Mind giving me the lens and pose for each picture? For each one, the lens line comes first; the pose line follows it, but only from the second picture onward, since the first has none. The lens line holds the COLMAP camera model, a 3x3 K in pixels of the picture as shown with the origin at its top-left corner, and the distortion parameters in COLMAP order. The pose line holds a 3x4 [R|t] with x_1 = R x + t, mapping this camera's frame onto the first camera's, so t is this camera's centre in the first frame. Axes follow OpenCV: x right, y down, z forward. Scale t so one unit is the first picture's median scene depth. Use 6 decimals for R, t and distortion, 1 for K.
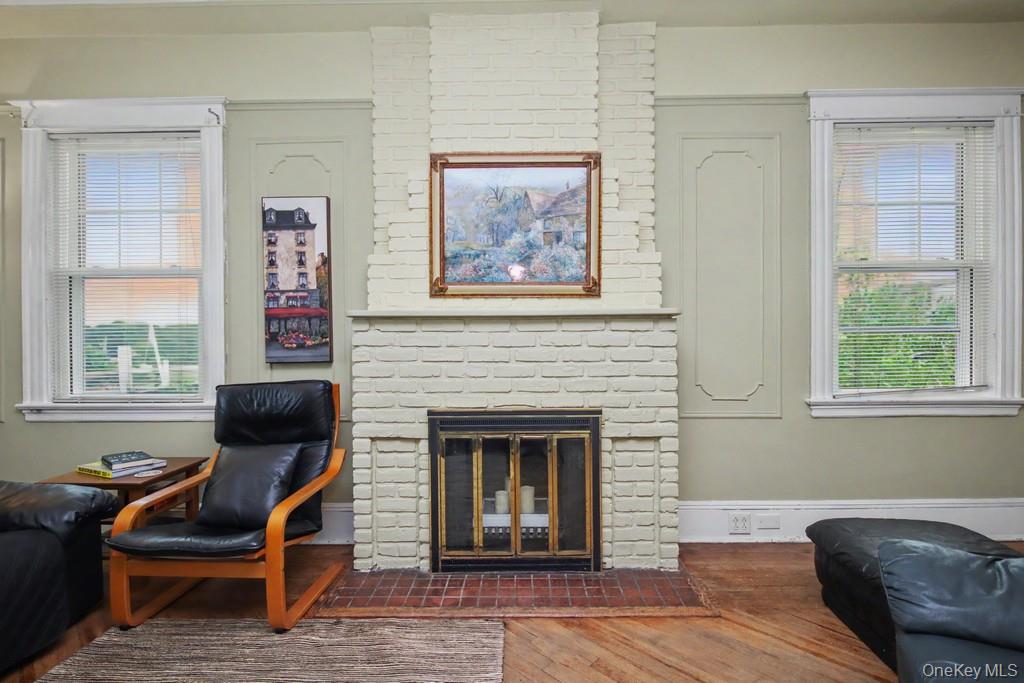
lens RADIAL K [[483.1, 0, 513.9], [0, 483.1, 347.3], [0, 0, 1]] dist [0.001068, -0.001431]
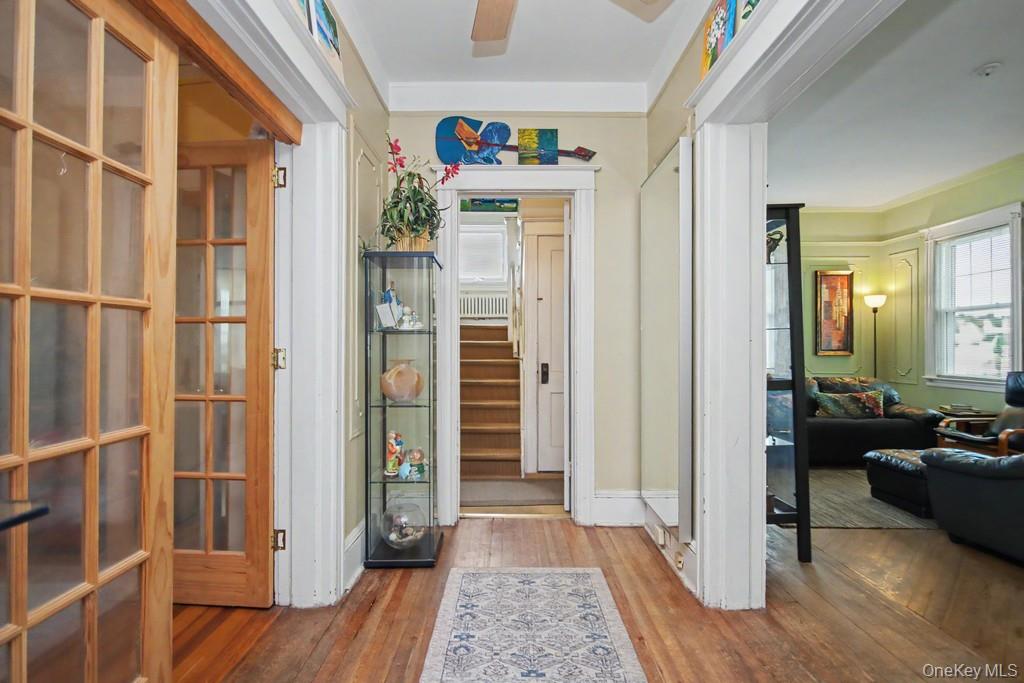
lens RADIAL K [[529.6, 0, 509.9], [0, 529.6, 340.8], [0, 0, 1]] dist [0.006970, 0.000154]
pose [[0.009648, -0.003457, -0.999947, 1.237220], [-0.009112, 0.999952, -0.003545, -0.010151], [0.999912, 0.009146, 0.009616, -0.788924]]
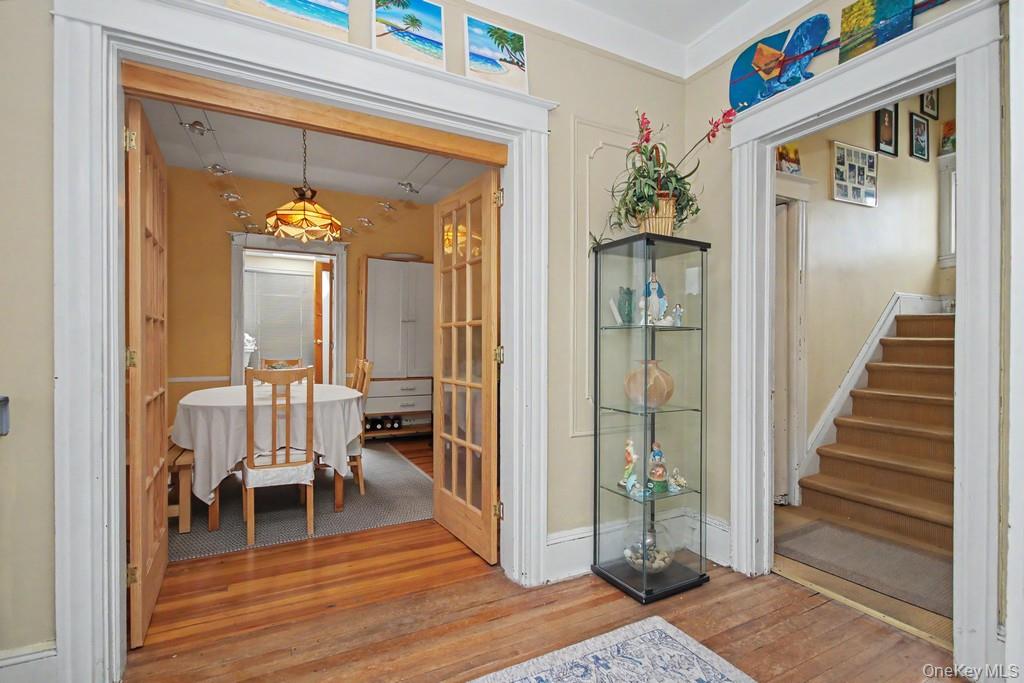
lens RADIAL K [[483.1, 0, 510.3], [0, 483.1, 345.7], [0, 0, 1]] dist [0.001068, -0.001431]
pose [[-0.879476, 0.006846, -0.475894, 0.762898], [-0.000581, 0.999880, 0.015457, -0.013015], [0.475943, 0.013870, -0.879367, -0.320938]]
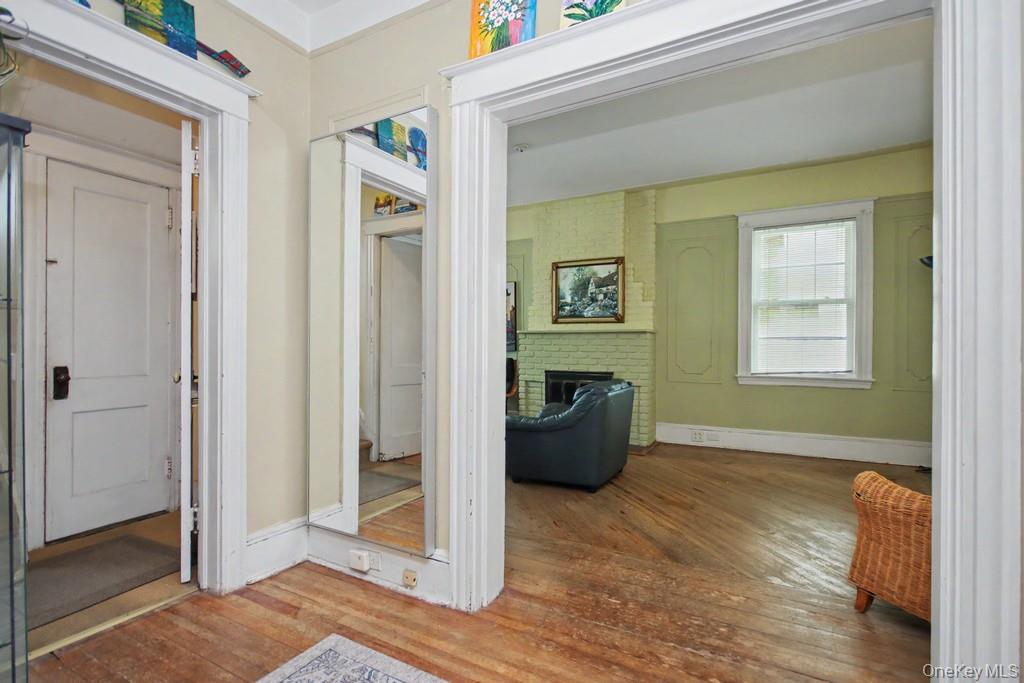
lens RADIAL K [[483.1, 0, 514.6], [0, 483.1, 345.1], [0, 0, 1]] dist [0.001068, -0.001431]
pose [[0.878640, 0.009549, -0.477389, 0.759519], [-0.011553, 0.999932, -0.001263, 0.003918], [0.477345, 0.006625, 0.878691, -1.102424]]
